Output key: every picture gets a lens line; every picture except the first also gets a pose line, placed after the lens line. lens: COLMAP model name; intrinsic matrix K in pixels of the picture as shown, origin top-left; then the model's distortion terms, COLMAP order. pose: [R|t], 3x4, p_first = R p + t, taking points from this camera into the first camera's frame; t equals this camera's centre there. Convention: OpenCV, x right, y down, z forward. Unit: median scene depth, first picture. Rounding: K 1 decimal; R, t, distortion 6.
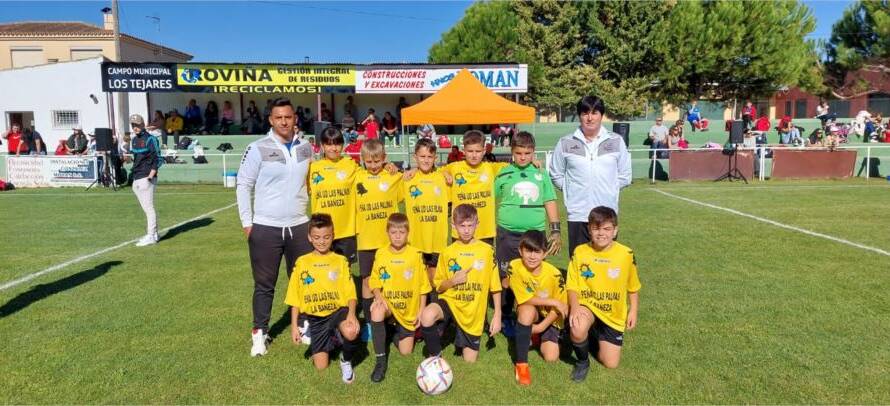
lens RADIAL K [[704.4, 0, 440.5], [0, 704.4, 203.9], [0, 0, 1]] dist [0.073039, -0.124813]
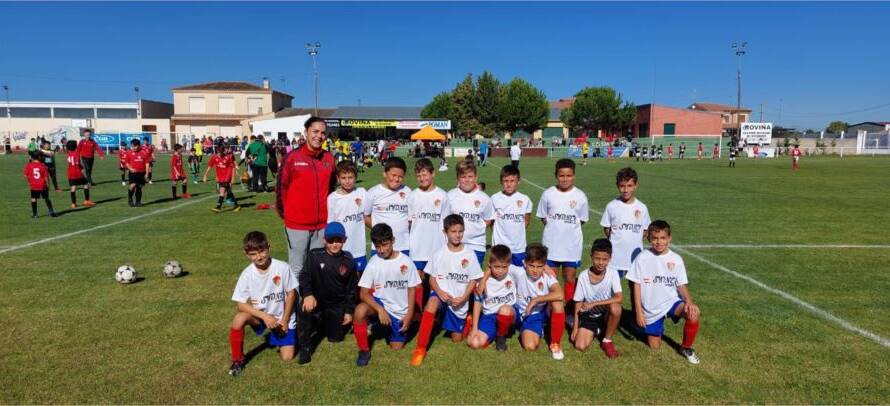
lens RADIAL K [[704.4, 0, 440.5], [0, 704.4, 203.9], [0, 0, 1]] dist [0.073039, -0.124813]
pose [[0.999862, 0.014089, -0.008834, 0.112837], [-0.014193, 0.999829, -0.011816, 0.218718], [0.008666, 0.011939, 0.999891, -2.179525]]
